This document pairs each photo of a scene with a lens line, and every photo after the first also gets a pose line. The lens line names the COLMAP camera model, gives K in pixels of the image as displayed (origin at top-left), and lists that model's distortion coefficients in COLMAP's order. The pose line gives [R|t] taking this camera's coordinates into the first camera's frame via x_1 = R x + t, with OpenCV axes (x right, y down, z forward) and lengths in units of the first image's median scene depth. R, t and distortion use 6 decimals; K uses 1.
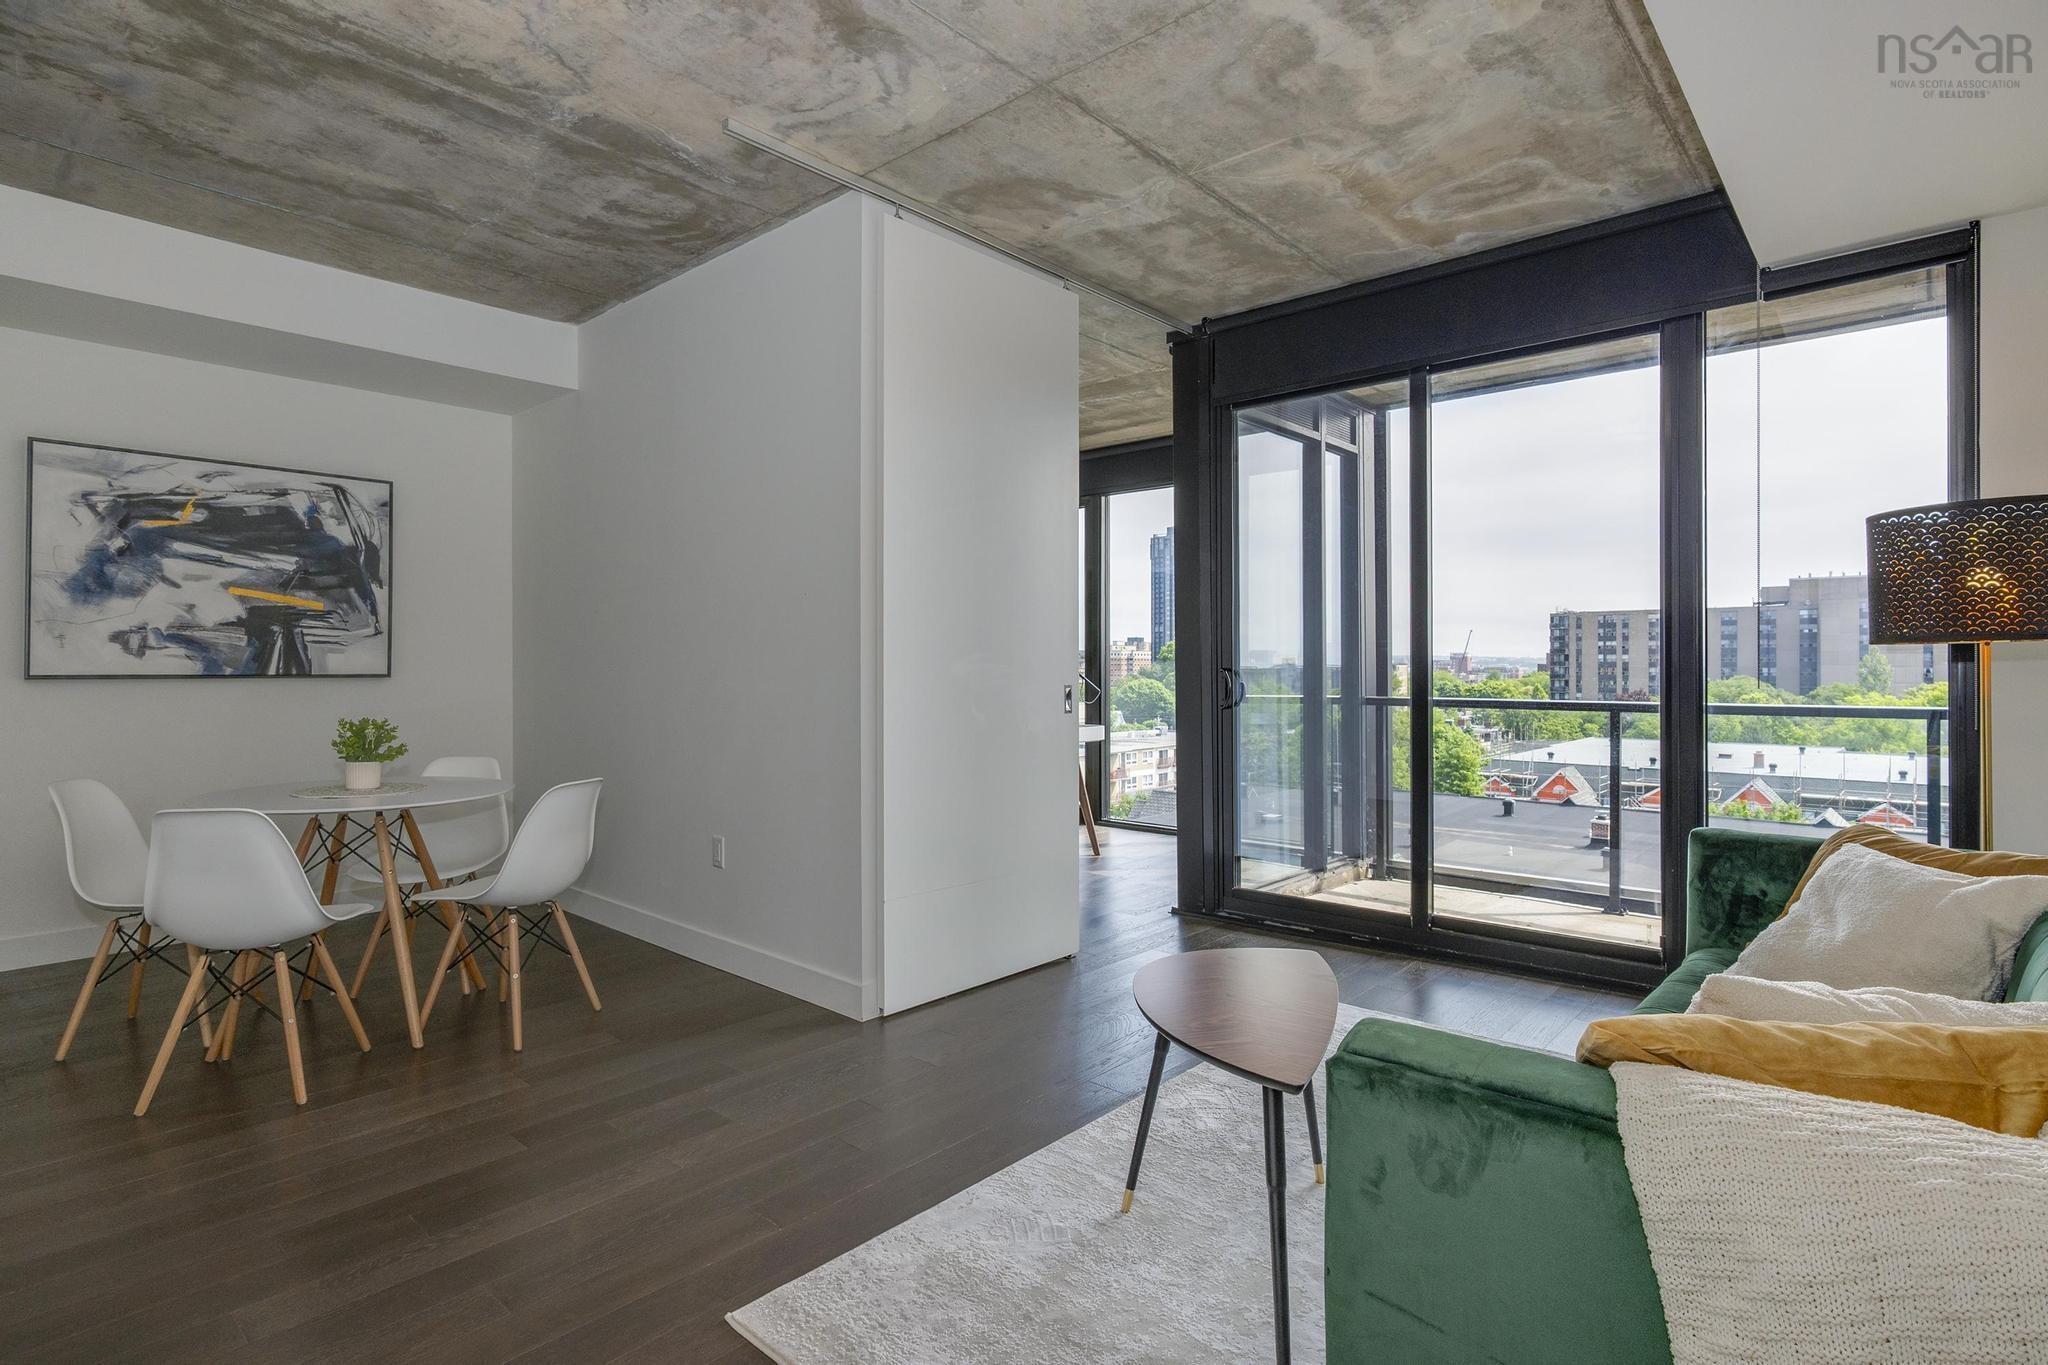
lens RADIAL K [[1015.6, 0, 1015.5], [0, 1015.6, 664.6], [0, 0, 1]] dist [-0.002586, 0.000070]
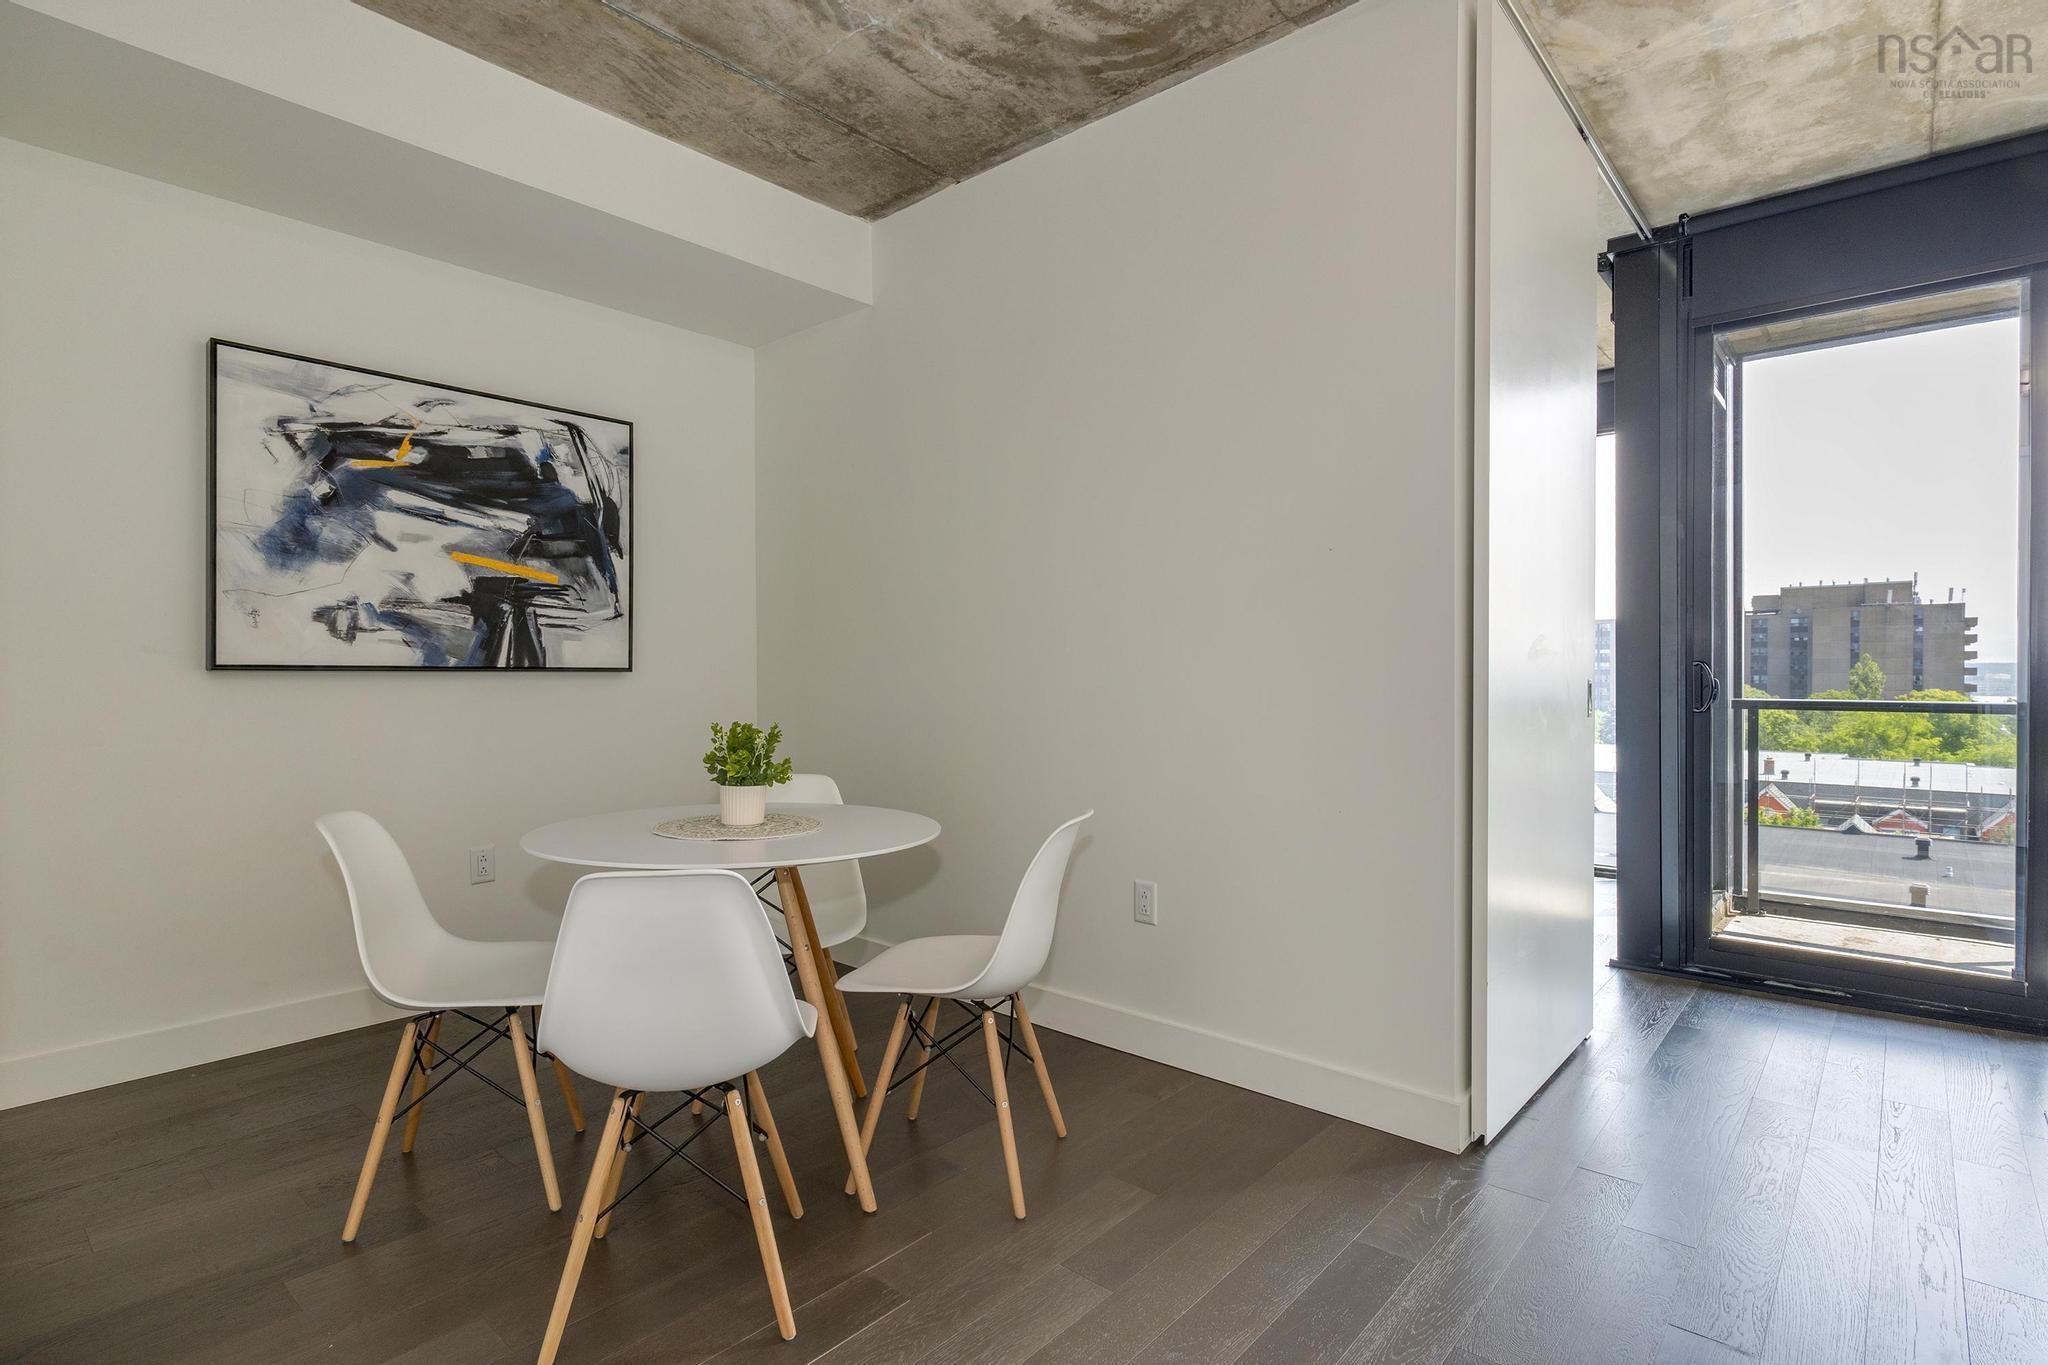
lens RADIAL K [[1004.8, 0, 1023.0], [0, 1004.8, 684.9], [0, 0, 1]] dist [-0.005387, 0.000398]
pose [[0.999952, 0.000274, 0.009834, -0.356912], [-0.000397, 0.999921, 0.012543, 0.014154], [-0.009830, -0.012546, 0.999873, 0.243217]]
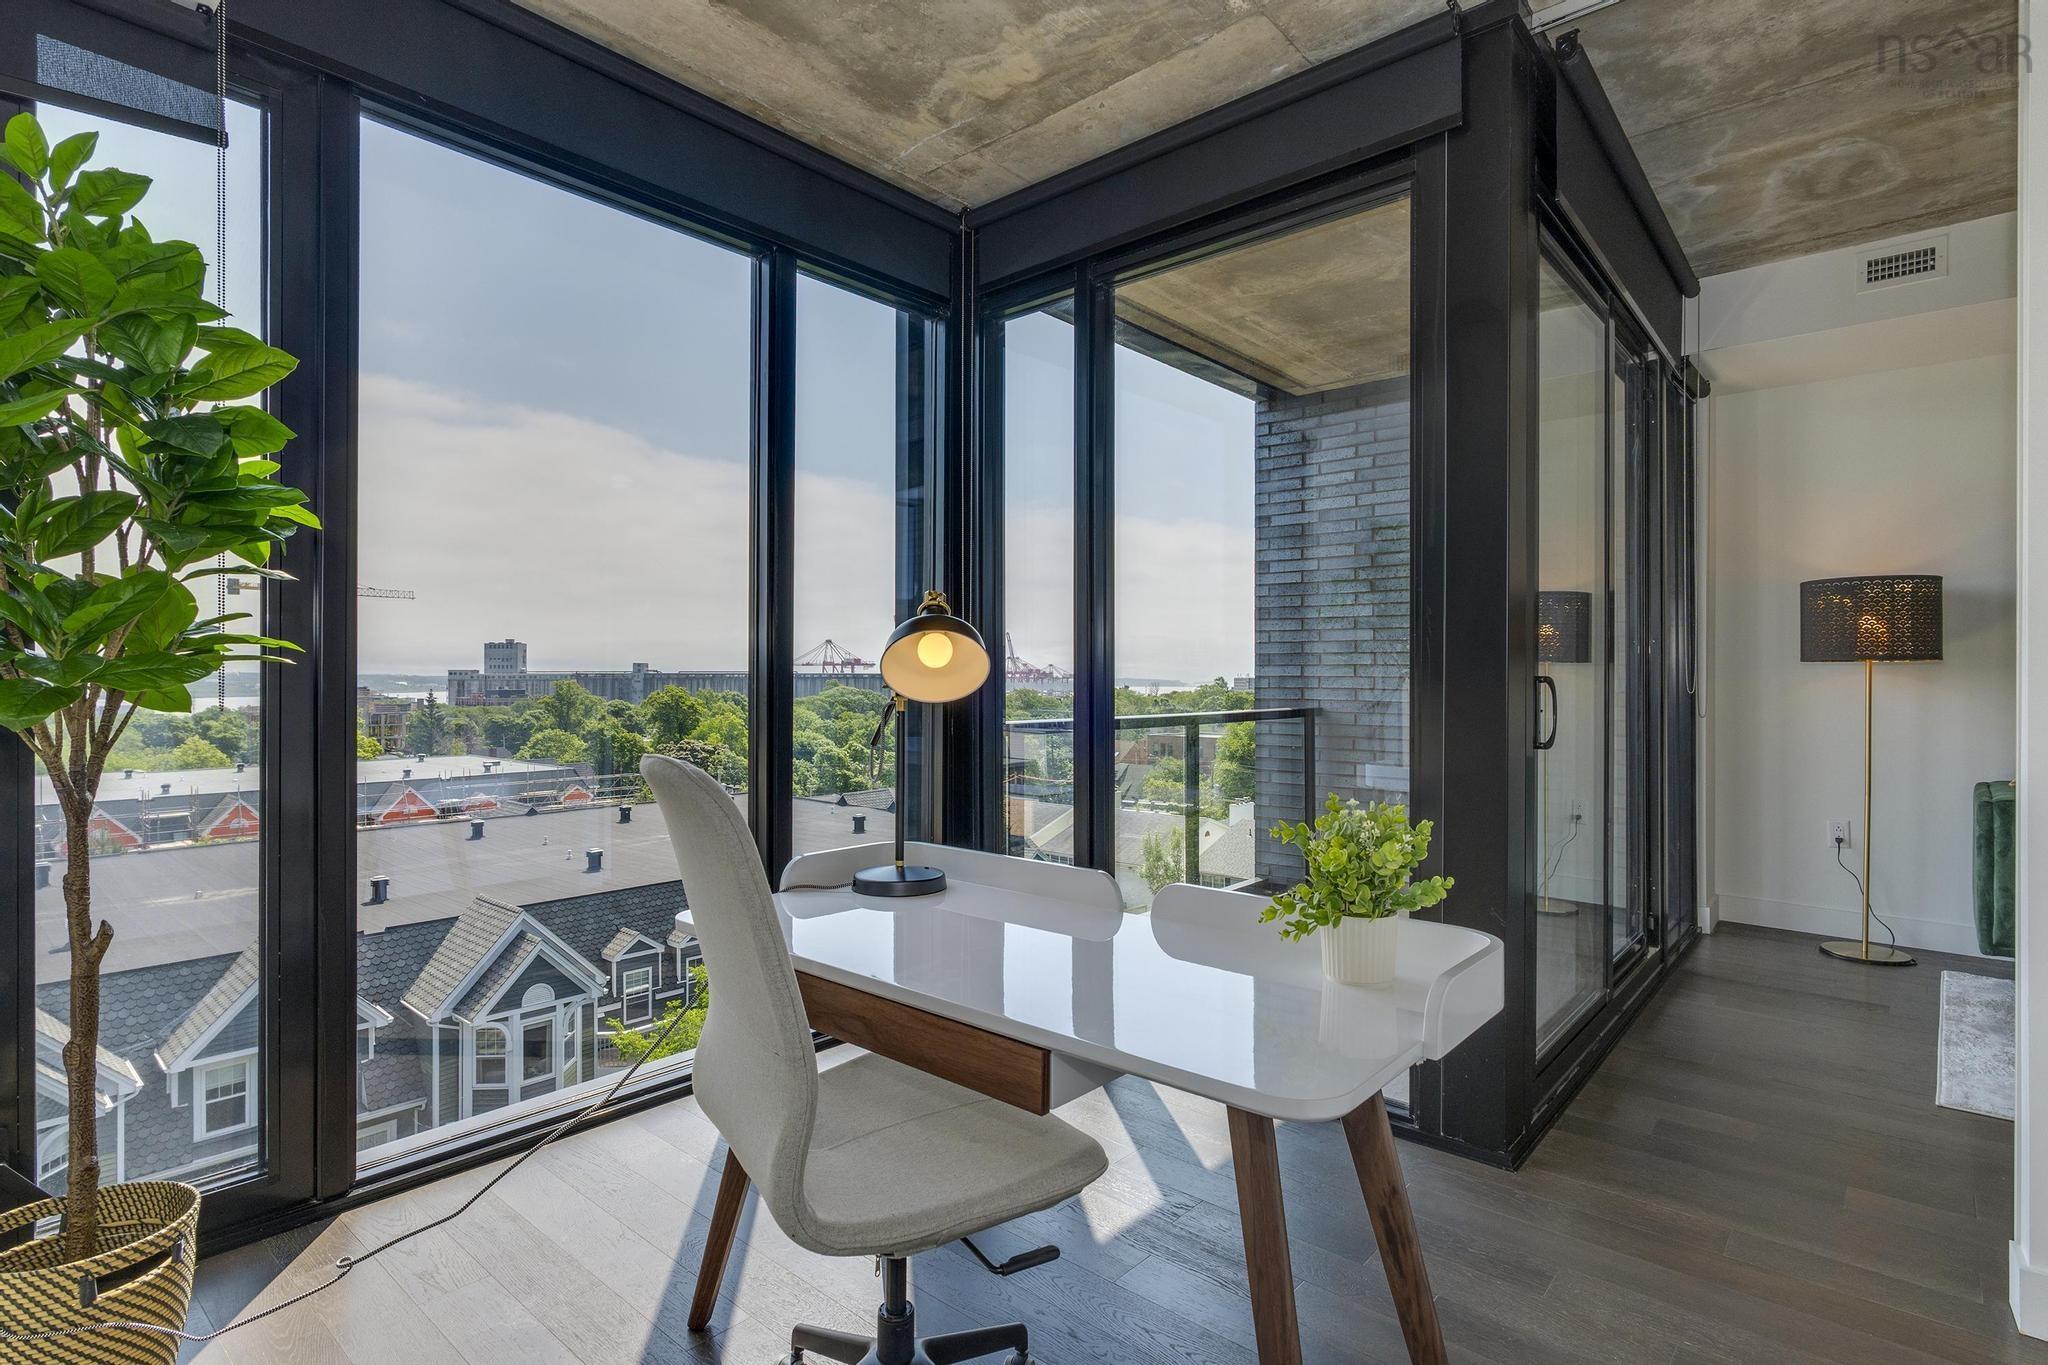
lens RADIAL K [[1014.7, 0, 1024.0], [0, 1014.7, 682.5], [0, 0, 1]] dist [0.002007, 0.001980]
pose [[-0.014328, -0.003812, 0.999890, -0.377828], [-0.004319, 0.999984, 0.003750, 0.005469], [-0.999888, -0.004265, -0.014344, 1.384821]]
